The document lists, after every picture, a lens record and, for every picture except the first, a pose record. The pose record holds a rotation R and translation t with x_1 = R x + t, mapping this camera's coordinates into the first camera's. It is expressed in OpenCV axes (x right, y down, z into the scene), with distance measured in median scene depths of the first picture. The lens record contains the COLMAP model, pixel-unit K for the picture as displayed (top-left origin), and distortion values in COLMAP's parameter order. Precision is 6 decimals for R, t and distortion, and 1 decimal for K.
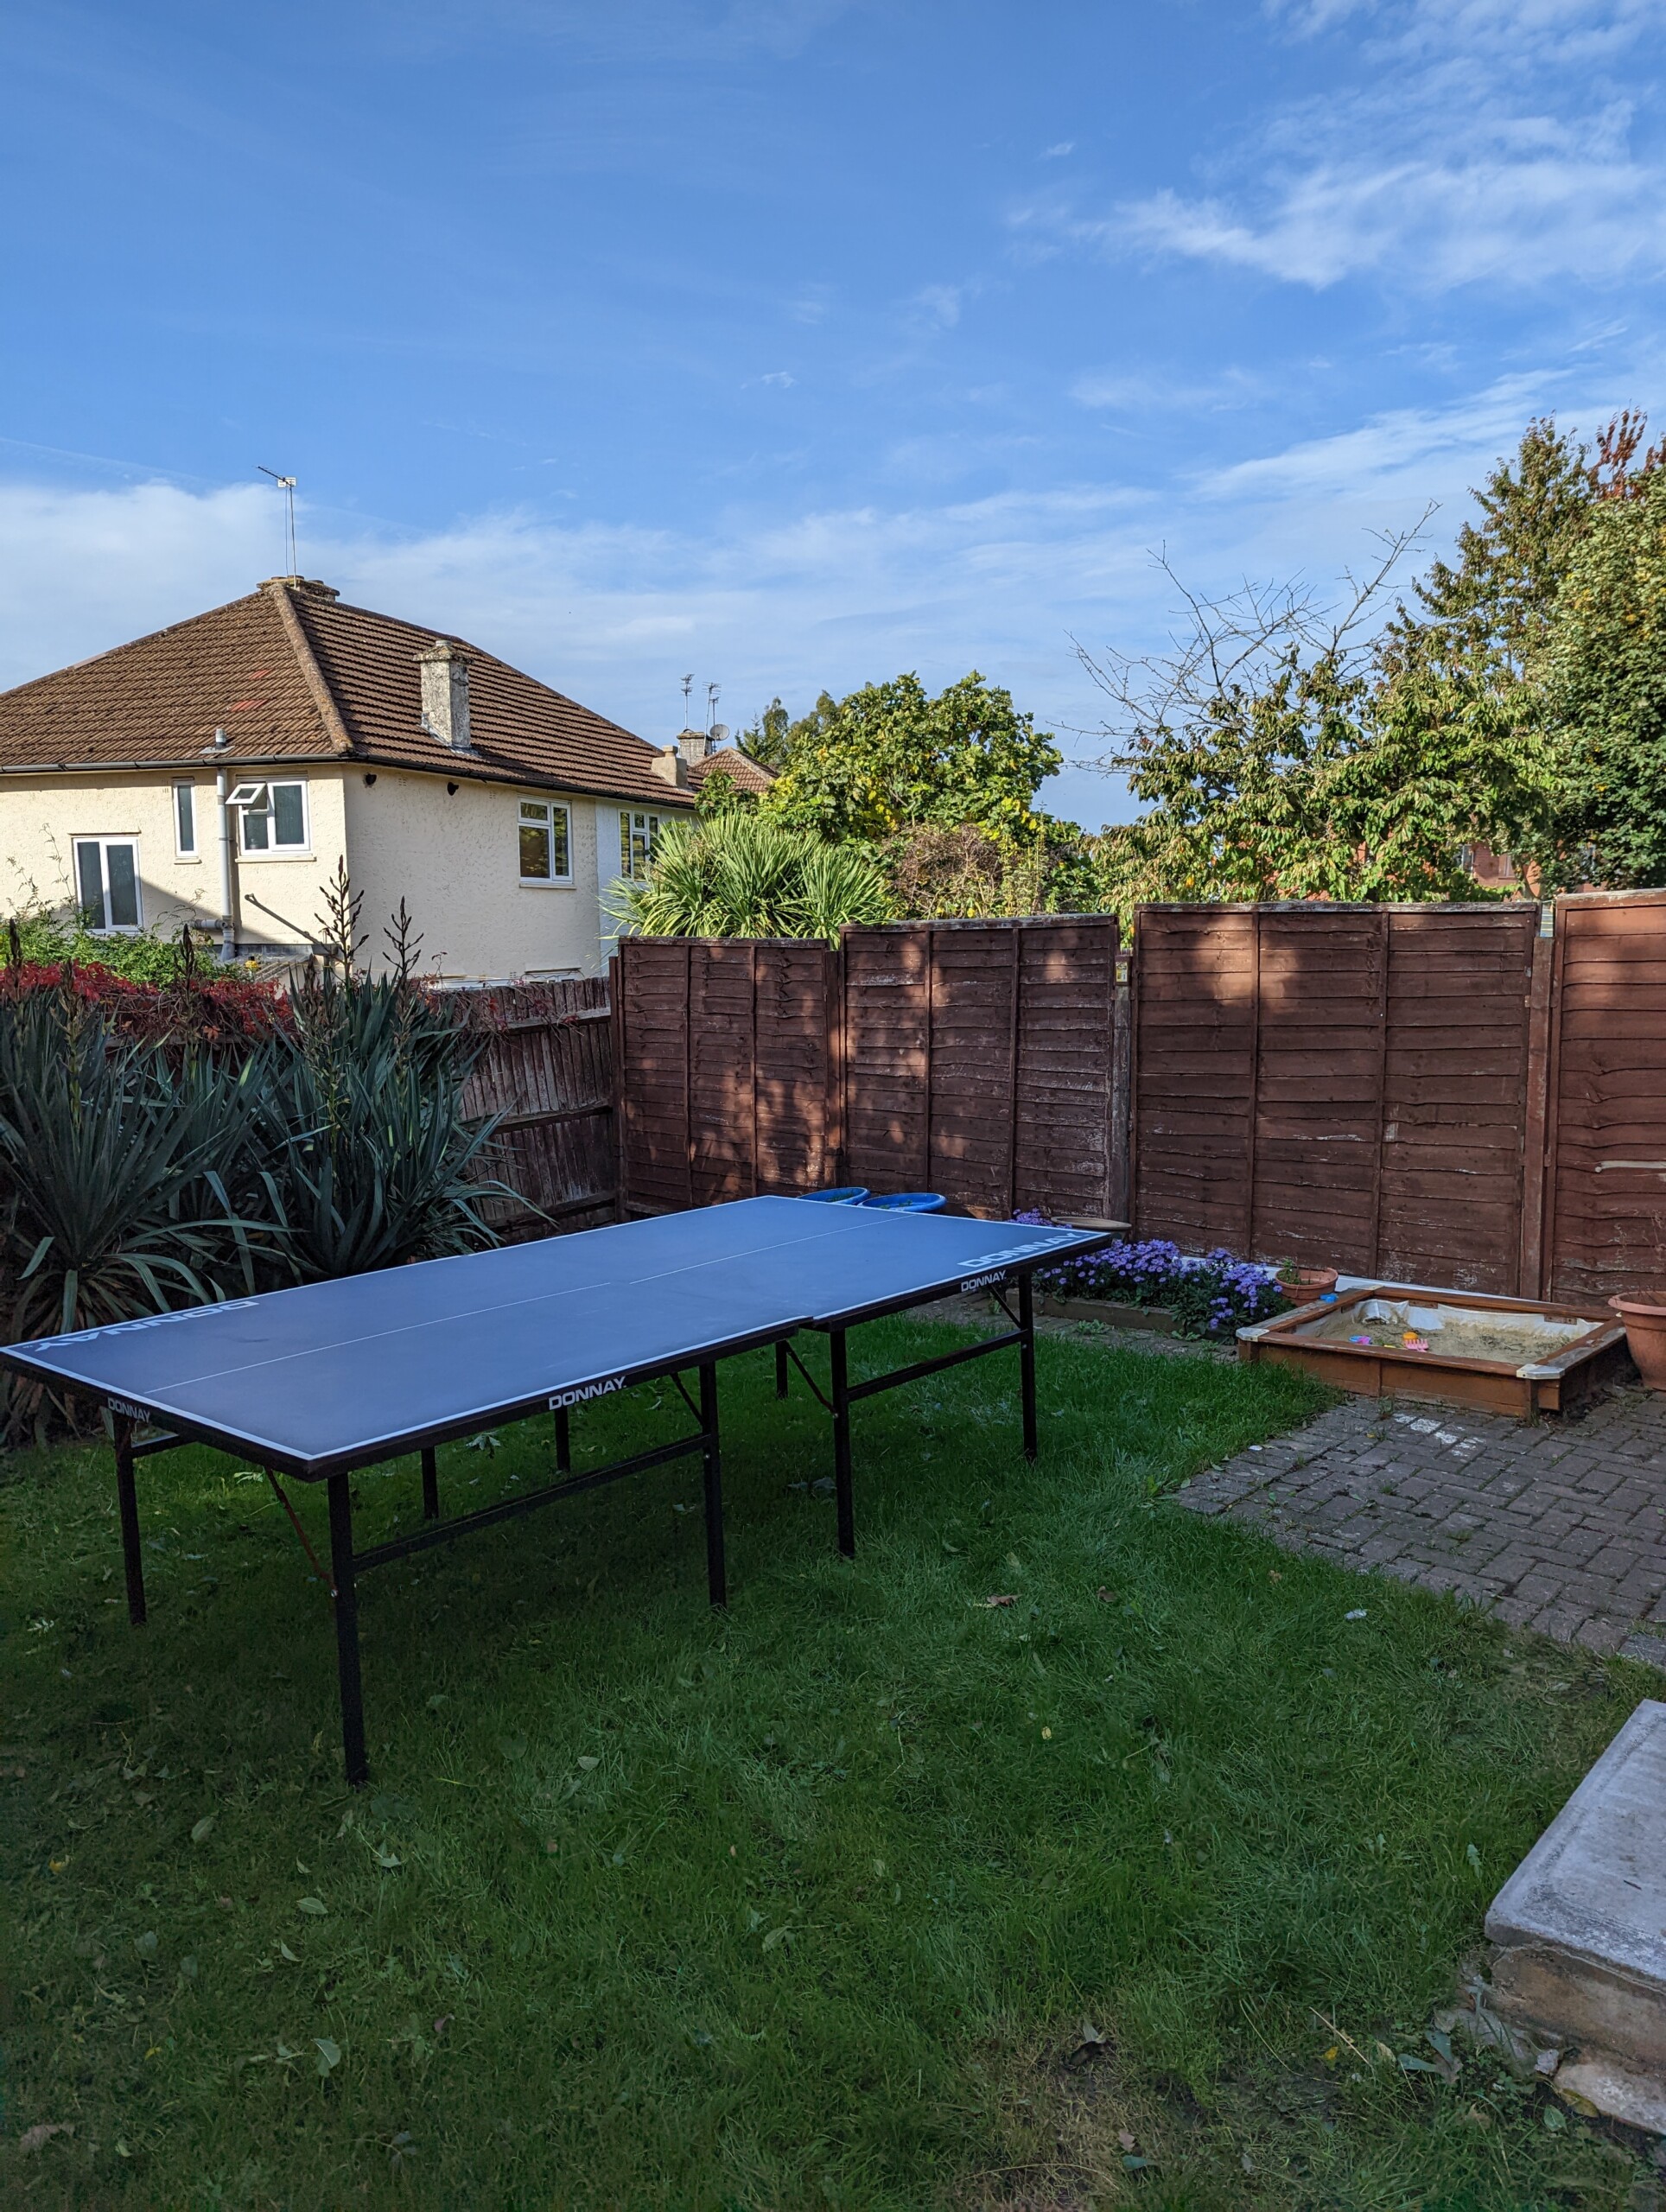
lens RADIAL K [[1546.1, 0, 839.3], [0, 1546.1, 1103.1], [0, 0, 1]] dist [0.040378, 0.002122]
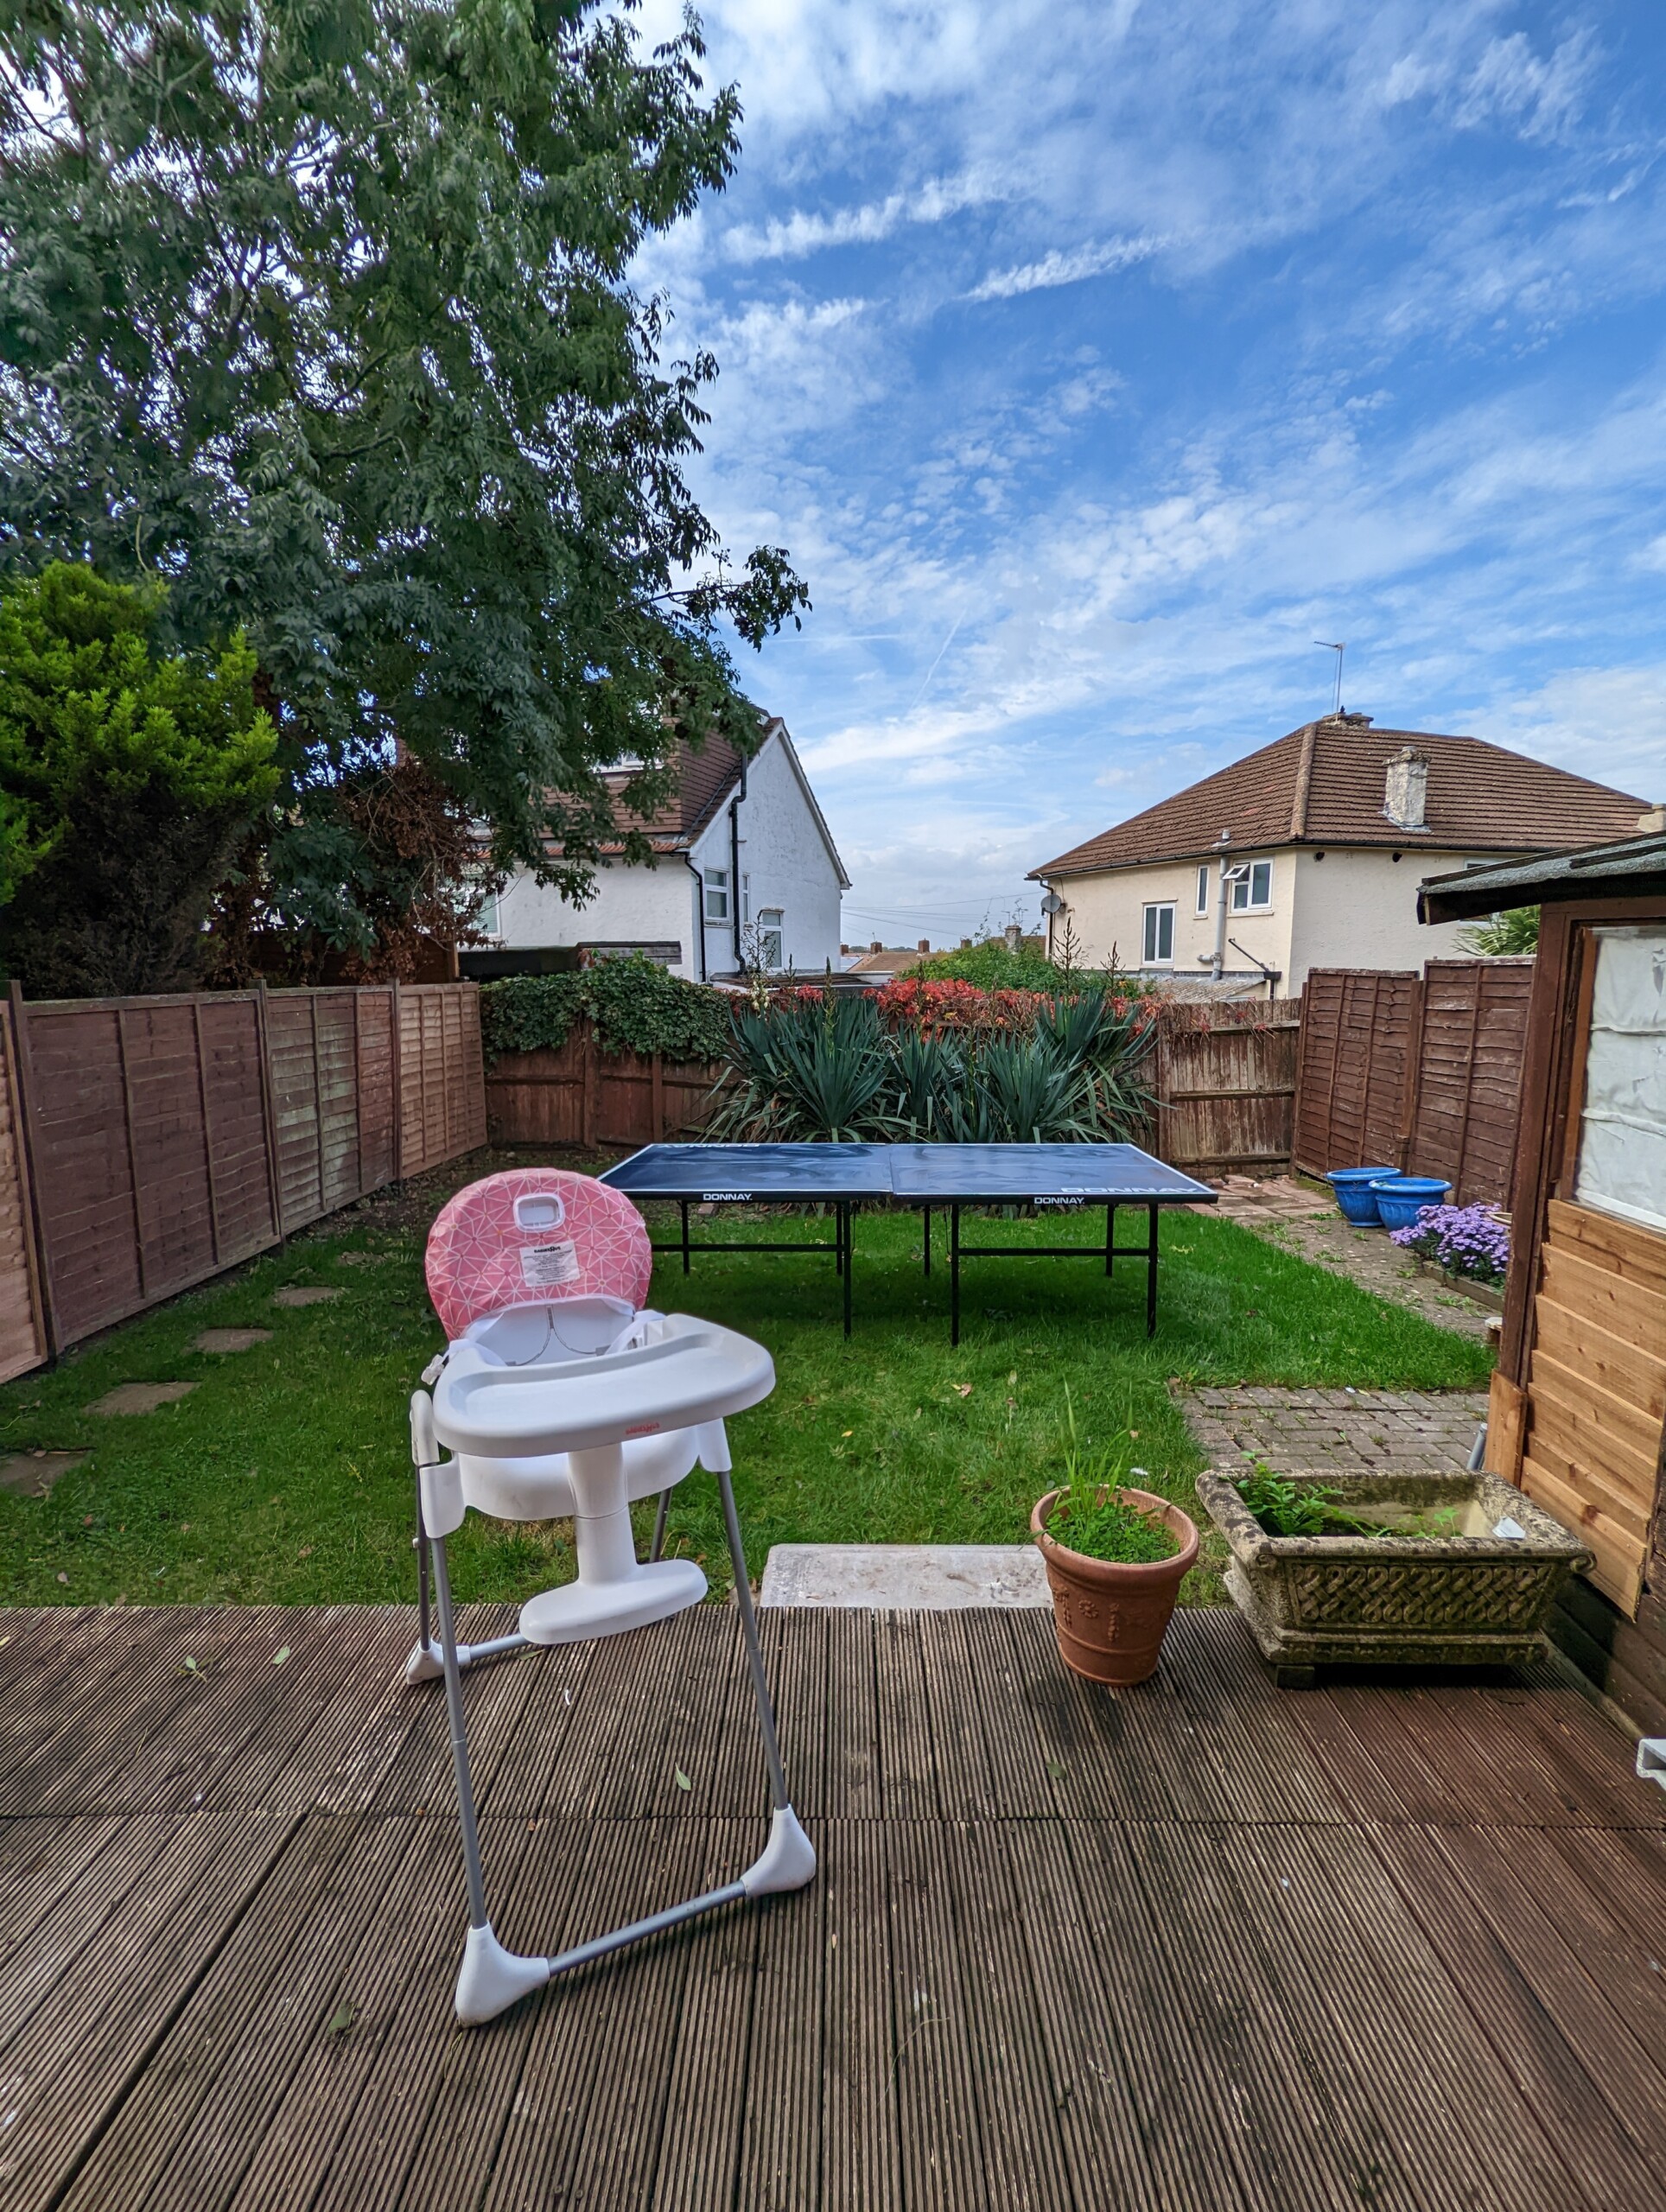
lens RADIAL K [[1062.6, 0, 834.9], [0, 1062.6, 1113.7], [0, 0, 1]] dist [0.006886, 0.000131]
pose [[0.652344, 0.115531, -0.749066, 0.163248], [-0.092320, 0.993067, 0.072764, -0.004982], [0.752279, 0.021687, 0.658487, 0.036383]]
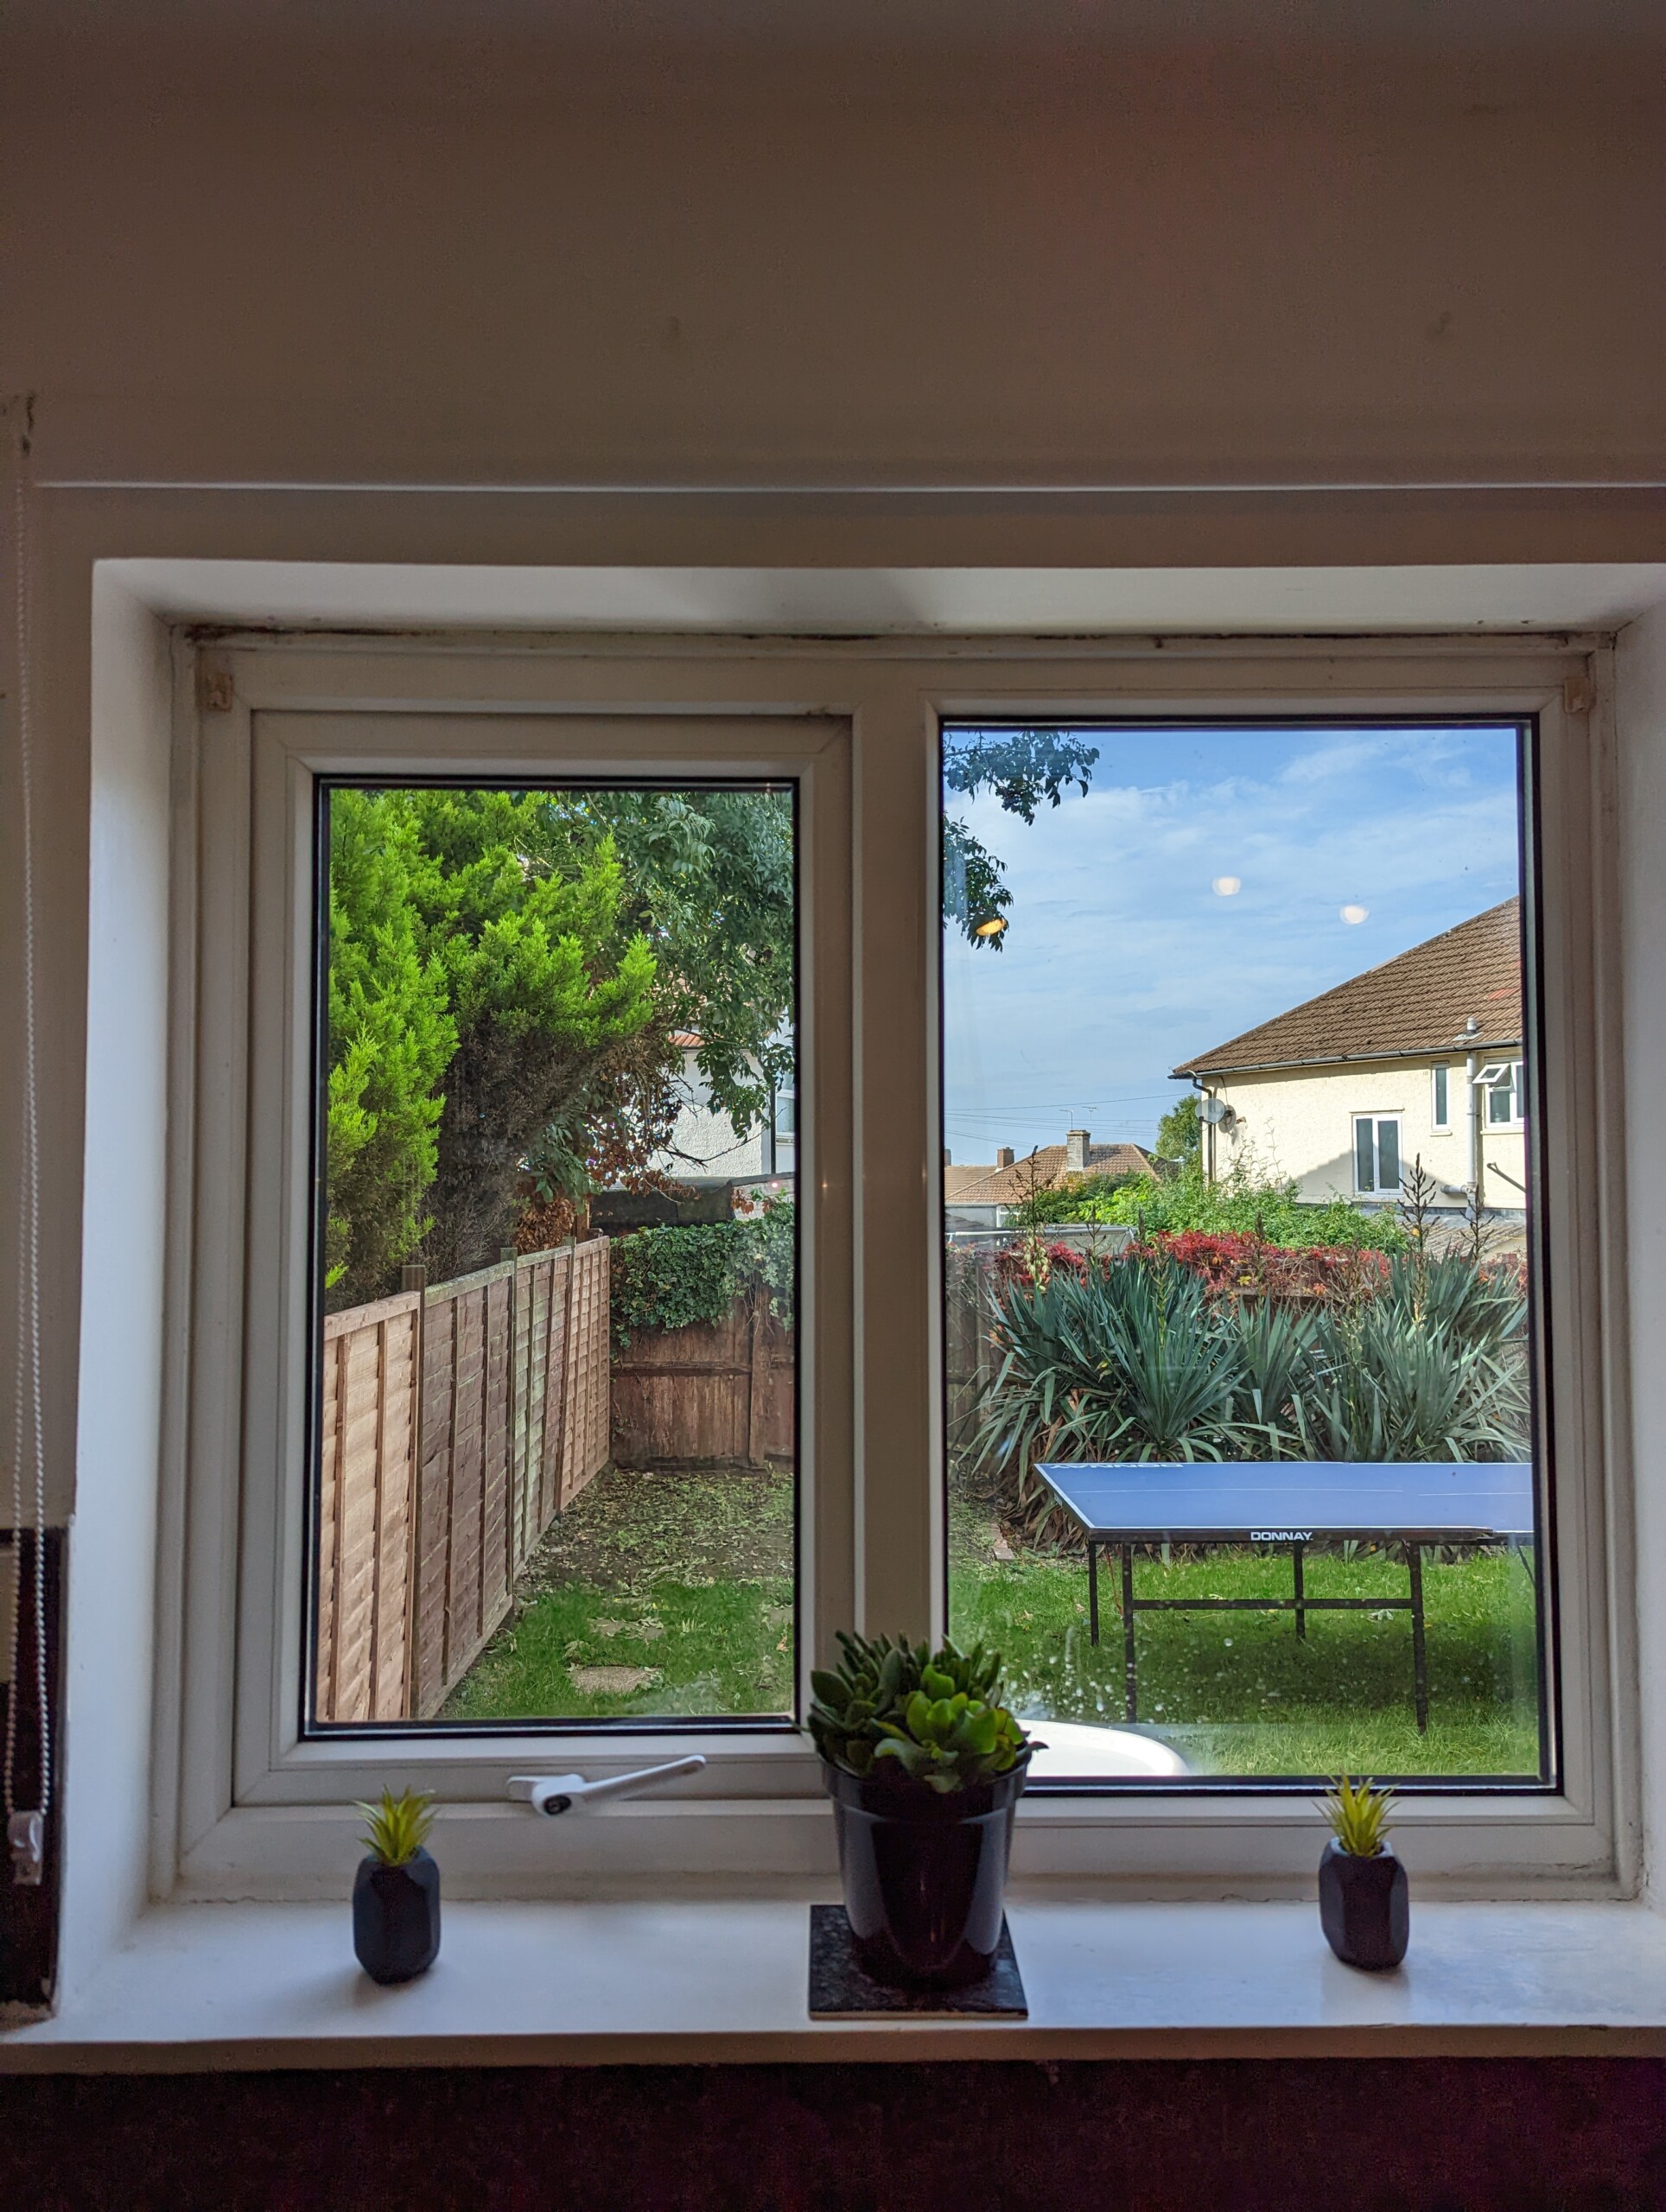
lens RADIAL K [[1546.1, 0, 839.2], [0, 1546.1, 1099.1], [0, 0, 1]] dist [0.040378, 0.002122]
pose [[0.676411, -0.027663, -0.736005, 0.121444], [-0.091500, 0.988397, -0.121241, -0.003301], [0.730819, 0.149353, 0.666031, -0.076984]]
